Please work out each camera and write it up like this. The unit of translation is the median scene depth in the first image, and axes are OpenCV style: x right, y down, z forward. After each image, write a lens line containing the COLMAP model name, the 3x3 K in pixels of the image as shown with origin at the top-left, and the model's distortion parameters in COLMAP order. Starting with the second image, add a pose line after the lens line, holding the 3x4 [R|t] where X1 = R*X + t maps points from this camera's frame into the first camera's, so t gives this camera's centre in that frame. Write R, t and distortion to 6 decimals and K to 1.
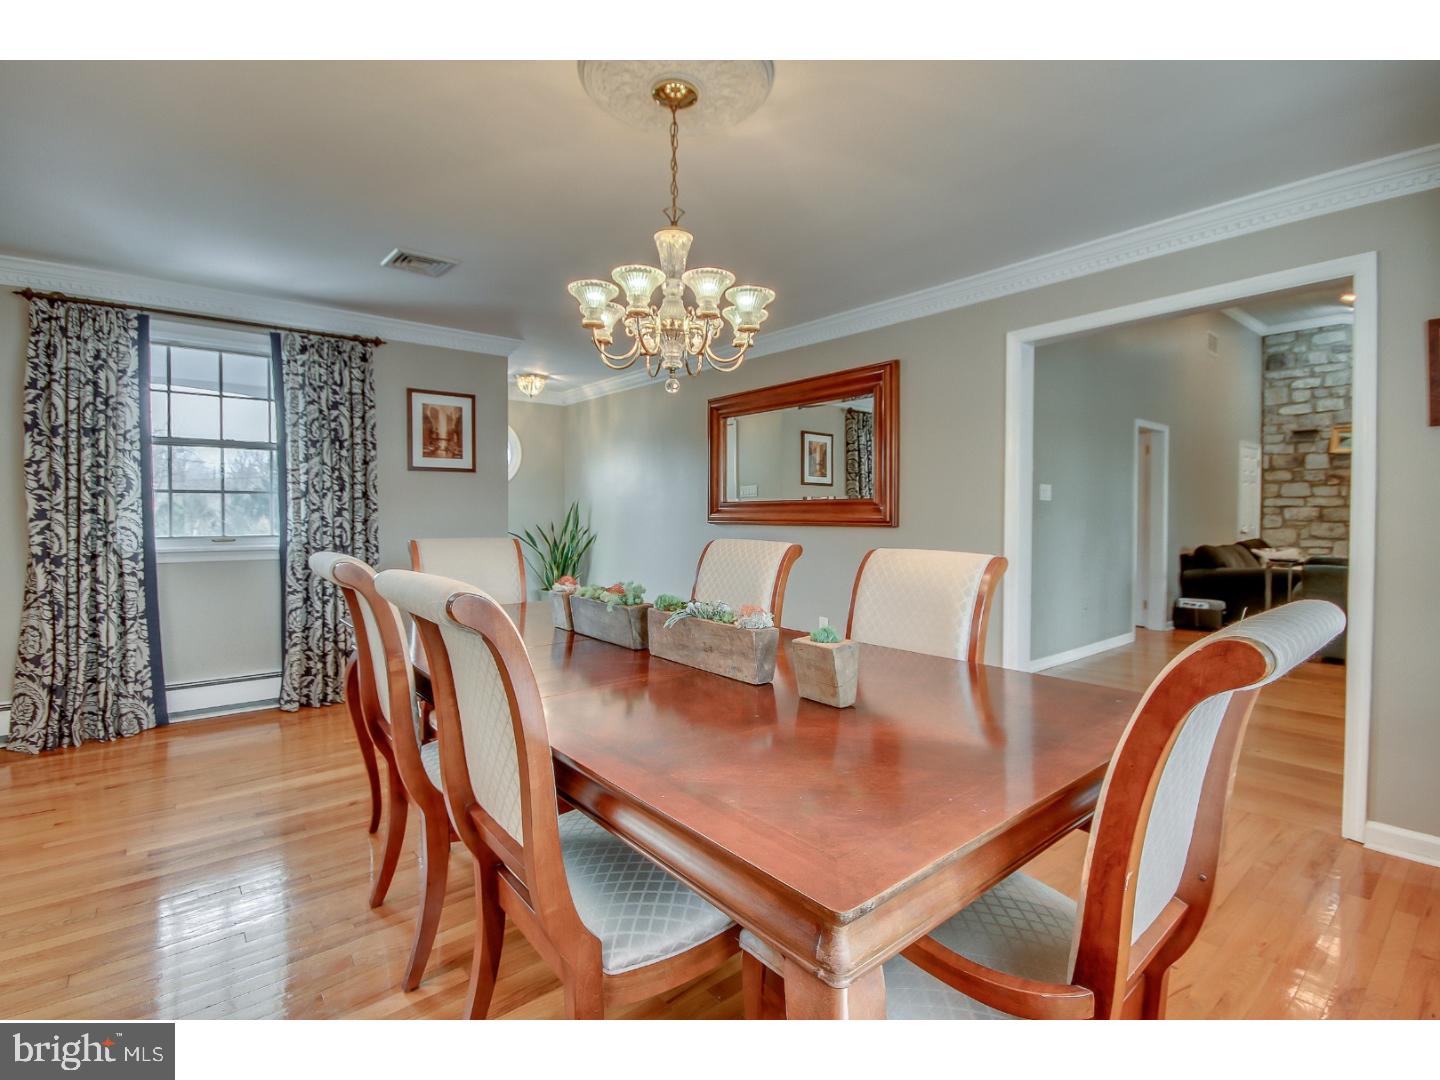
lens RADIAL K [[677.2, 0, 716.5], [0, 677.2, 517.9], [0, 0, 1]] dist [0.009109, -0.009735]
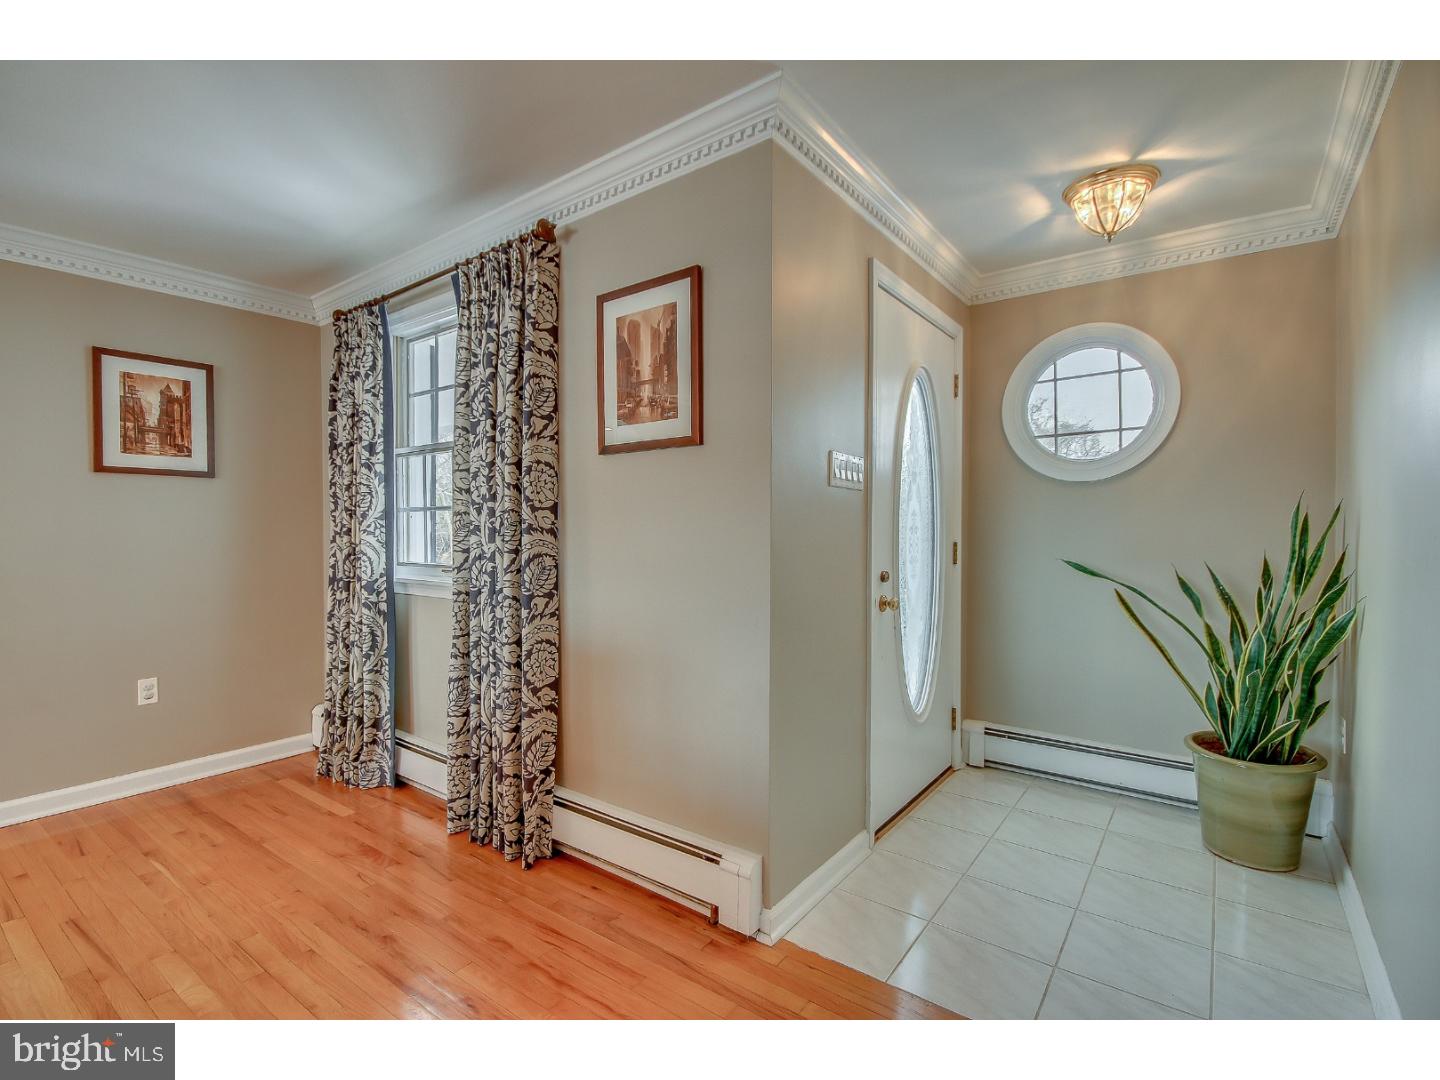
lens RADIAL K [[675.1, 0, 724.2], [0, 675.1, 545.2], [0, 0, 1]] dist [0.000834, -0.000330]
pose [[0.242315, 0.018039, -0.970030, 0.072571], [-0.007061, 0.999833, 0.016829, -0.009753], [0.970172, 0.002771, 0.242402, 0.944344]]
